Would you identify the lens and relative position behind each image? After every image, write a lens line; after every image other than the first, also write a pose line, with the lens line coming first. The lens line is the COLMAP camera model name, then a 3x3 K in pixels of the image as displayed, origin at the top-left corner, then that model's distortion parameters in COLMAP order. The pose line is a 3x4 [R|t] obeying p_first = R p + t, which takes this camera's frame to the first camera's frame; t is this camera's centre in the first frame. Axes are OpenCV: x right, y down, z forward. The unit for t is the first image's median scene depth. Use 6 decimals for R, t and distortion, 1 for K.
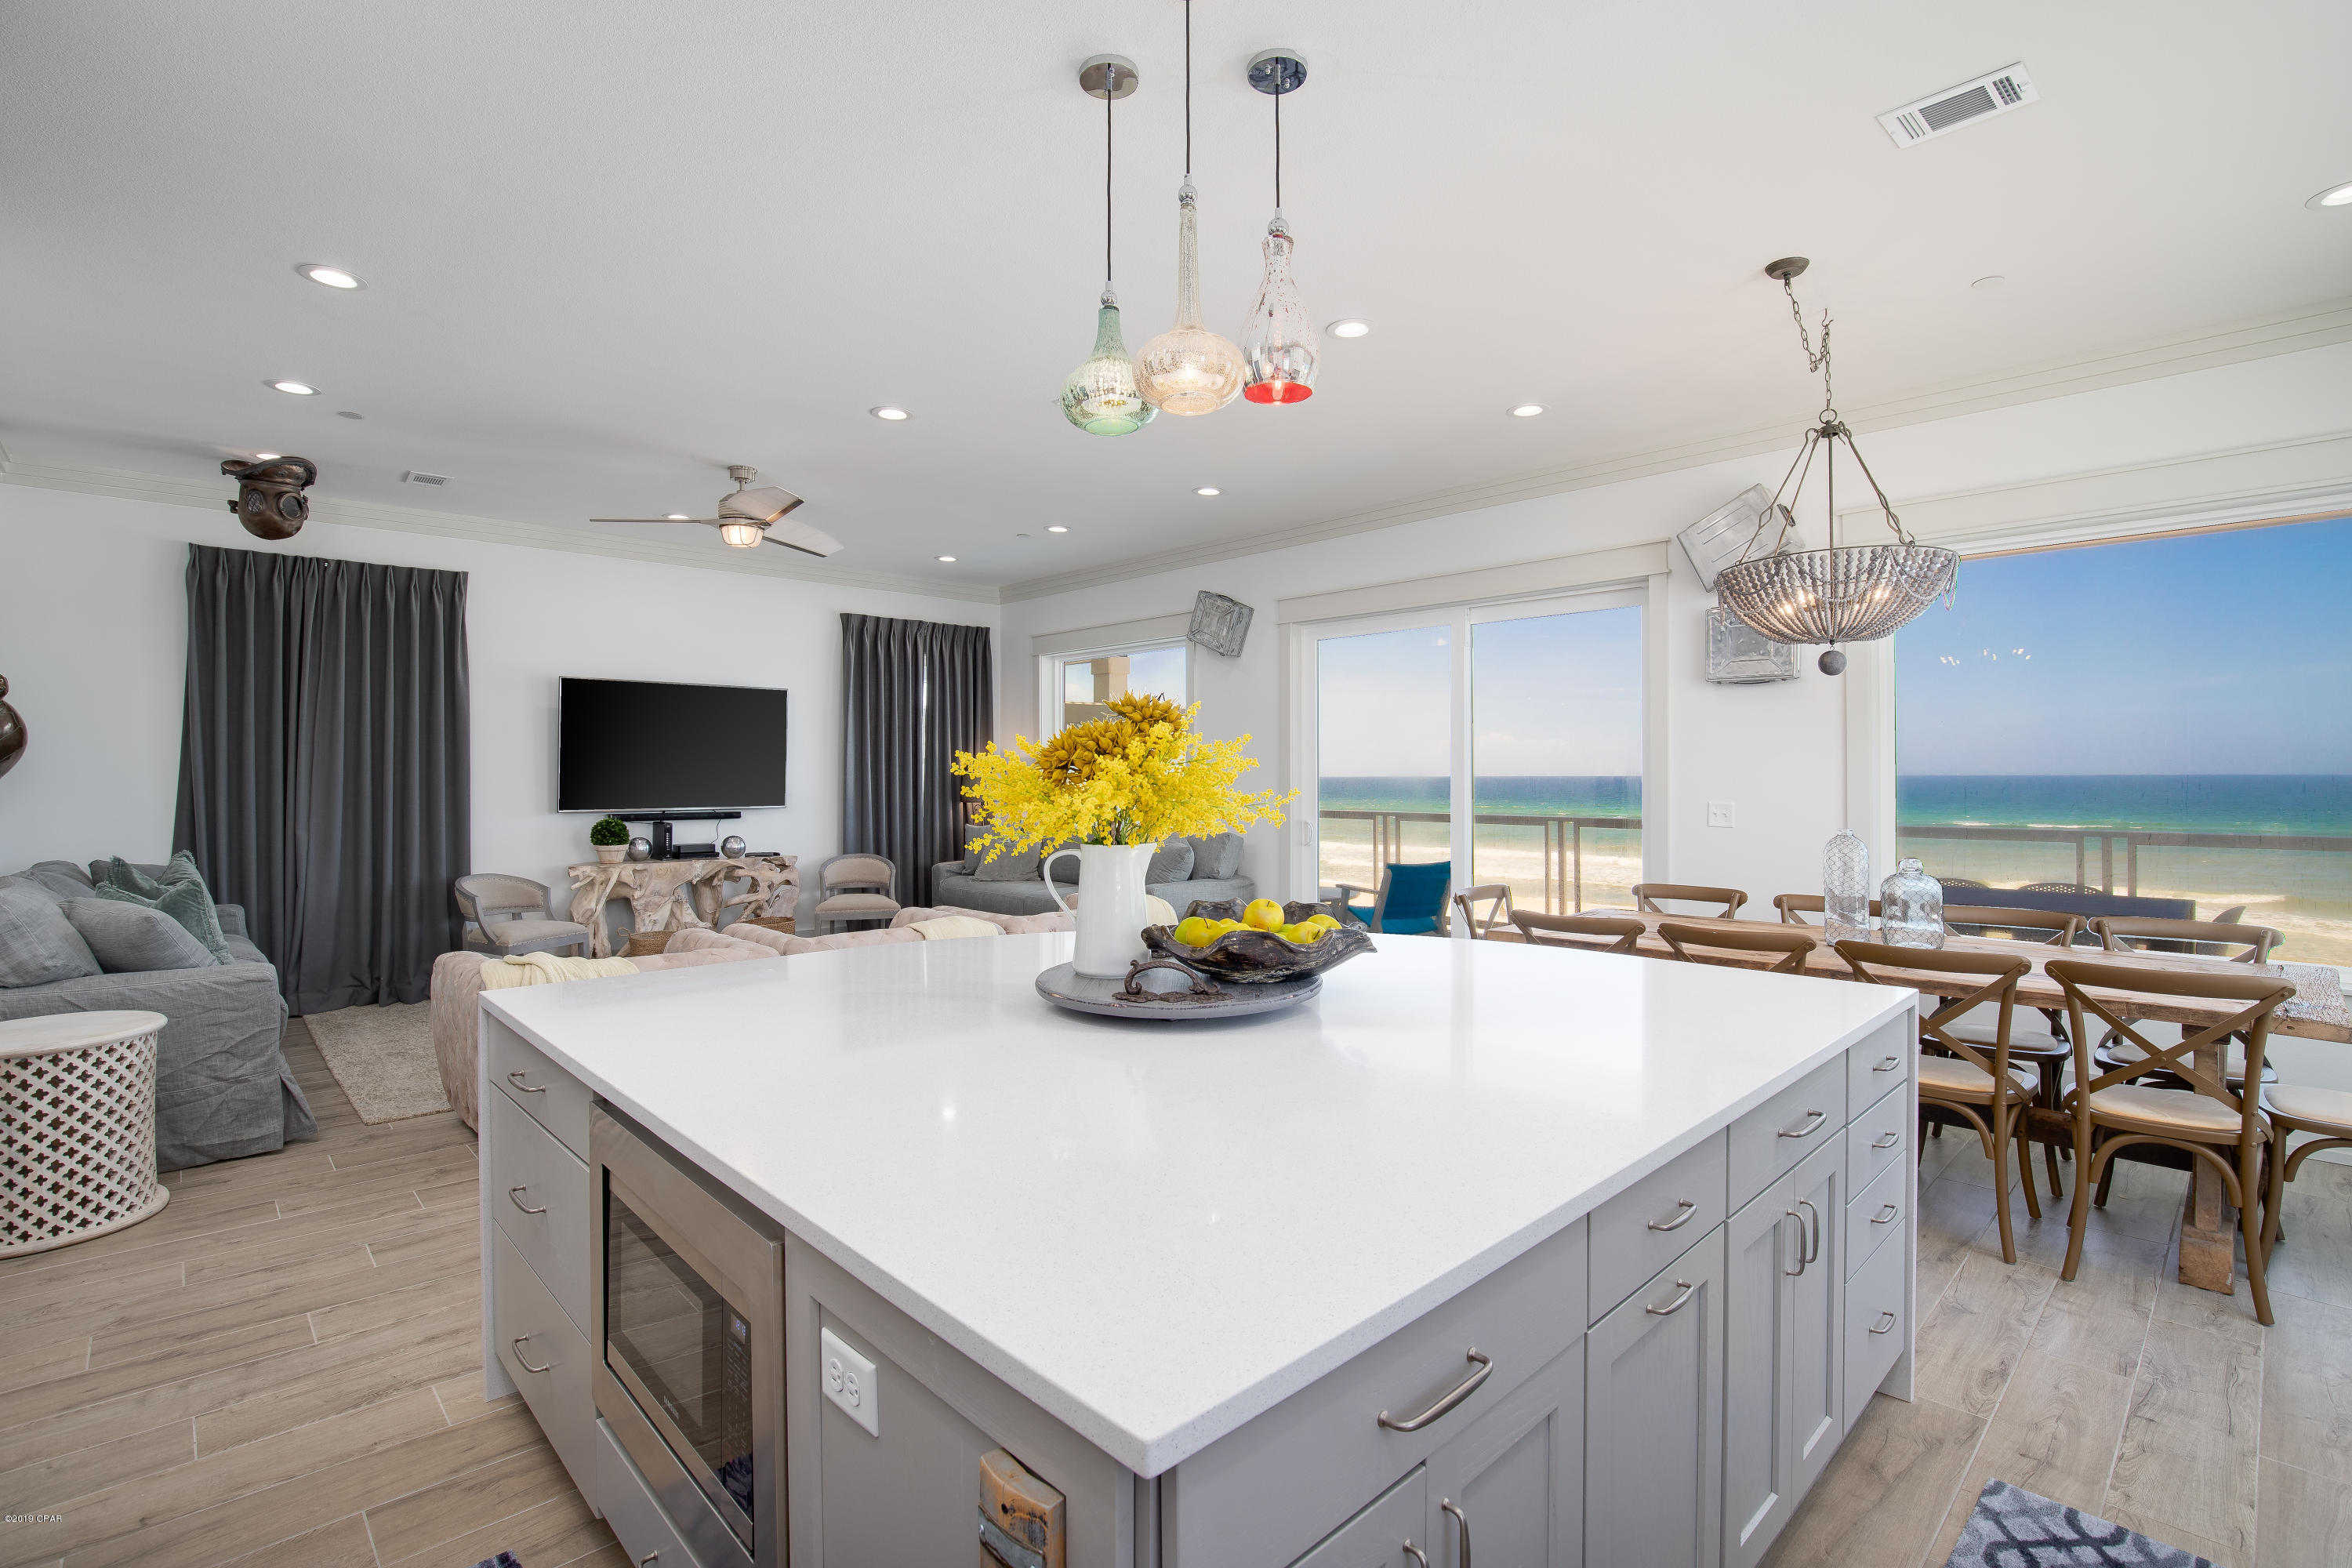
lens RADIAL K [[1122.1, 0, 1176.0], [0, 1122.1, 784.0], [0, 0, 1]] dist [-0.047233, 0.000036]
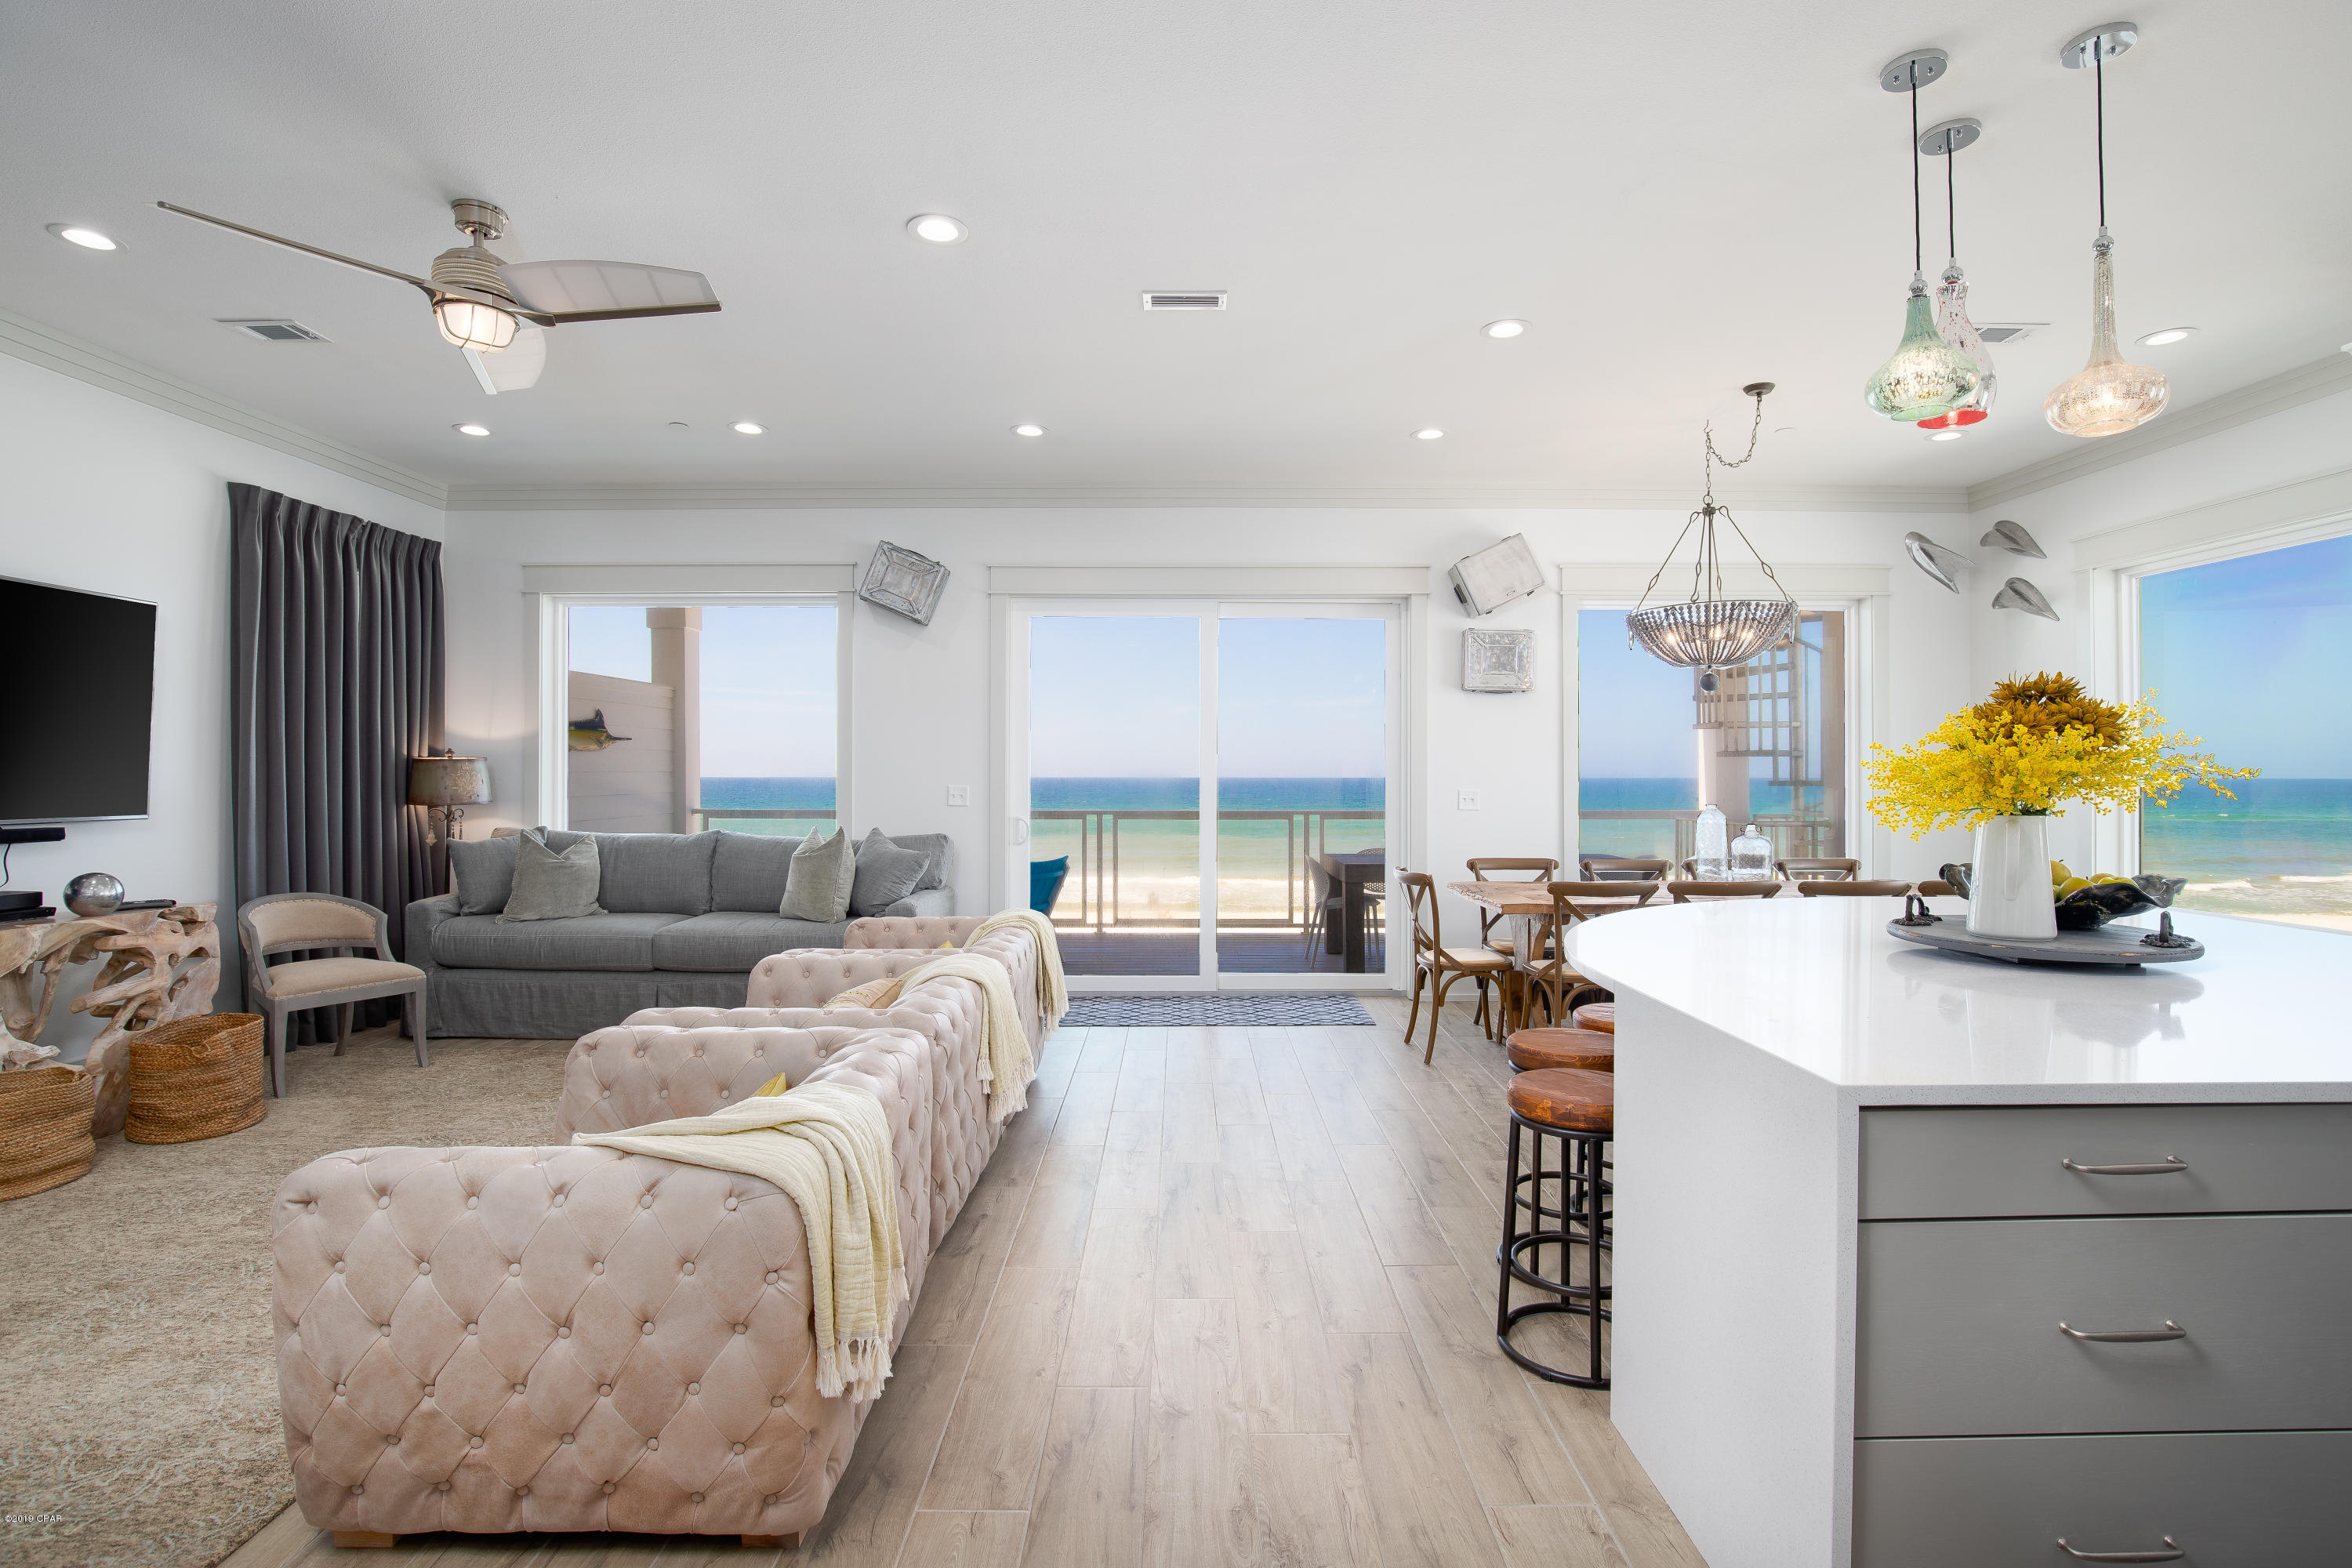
lens RADIAL K [[1129.2, 0, 1188.5], [0, 1129.2, 778.9], [0, 0, 1]] dist [-0.029907, 0.000115]
pose [[0.673294, 0.000862, 0.739374, -0.438786], [0.004040, 0.999980, -0.004845, 0.006841], [-0.739364, 0.006249, 0.673277, 0.278836]]
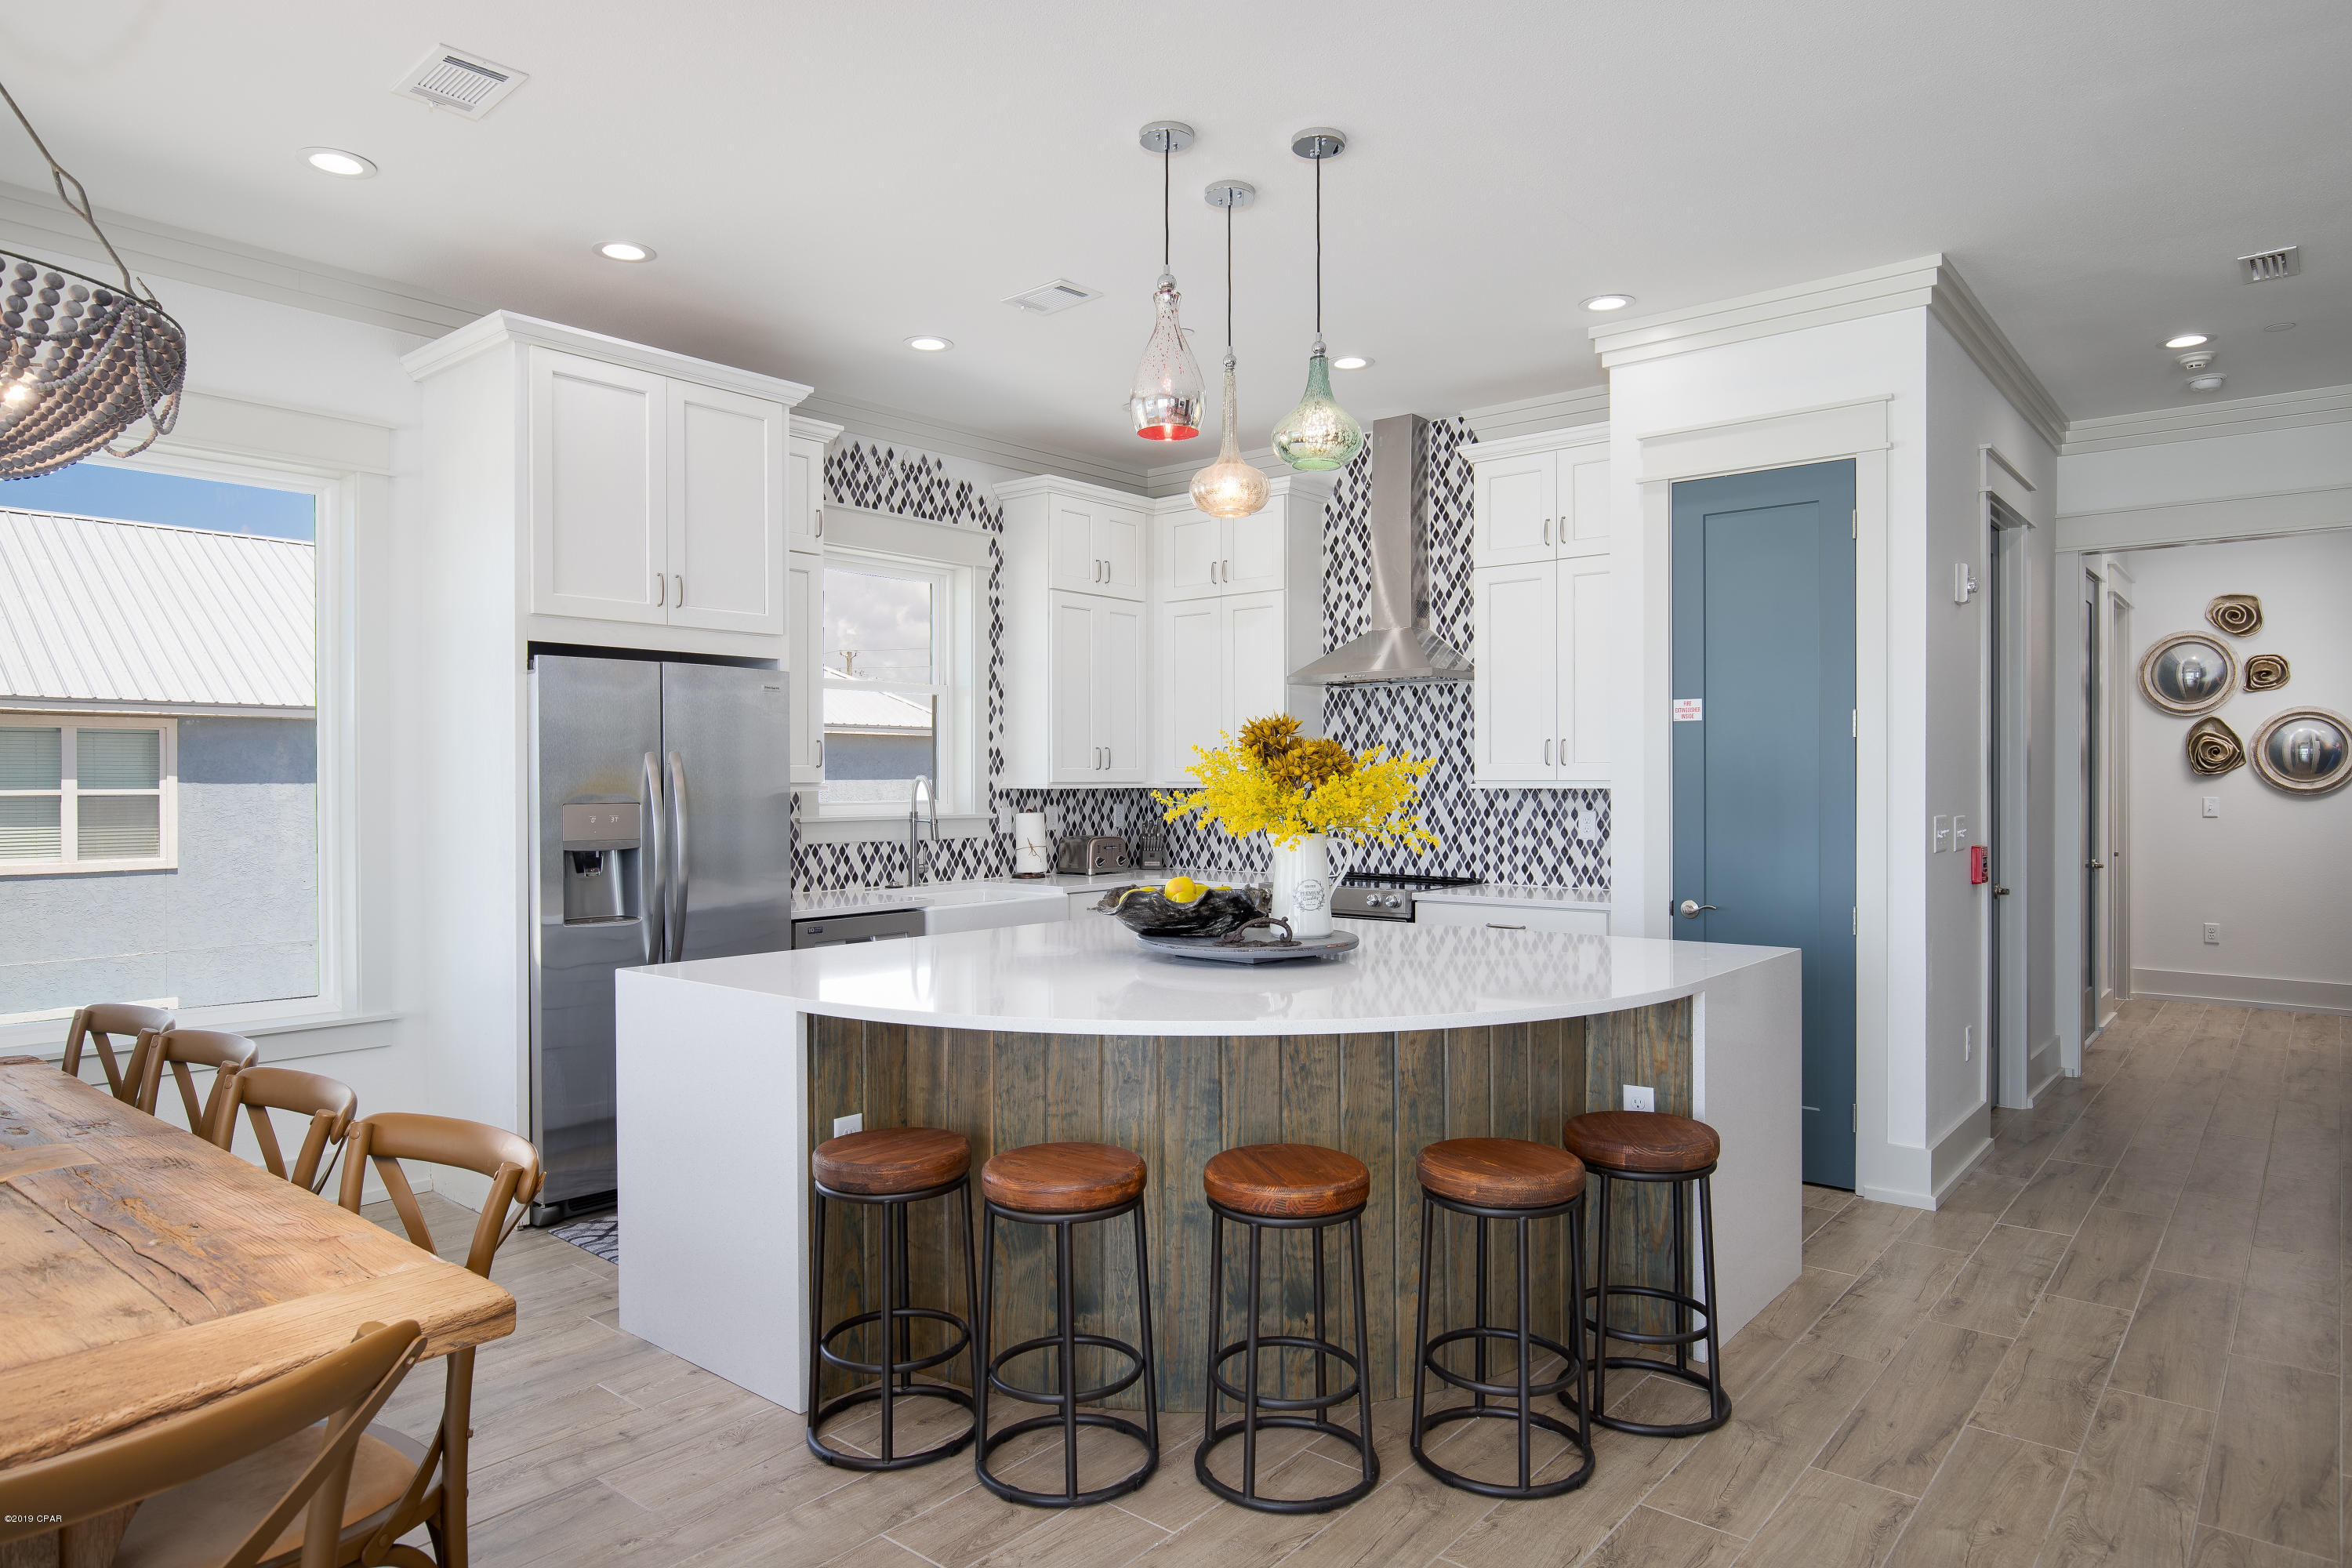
lens RADIAL K [[1381.9, 0, 1176.0], [0, 1381.9, 784.0], [0, 0, 1]] dist [-0.000288, -0.000032]
pose [[-0.992851, 0.005710, -0.119226, 0.084669], [0.004528, 0.999938, 0.010181, -0.005649], [0.119277, 0.009569, -0.992815, 0.804207]]
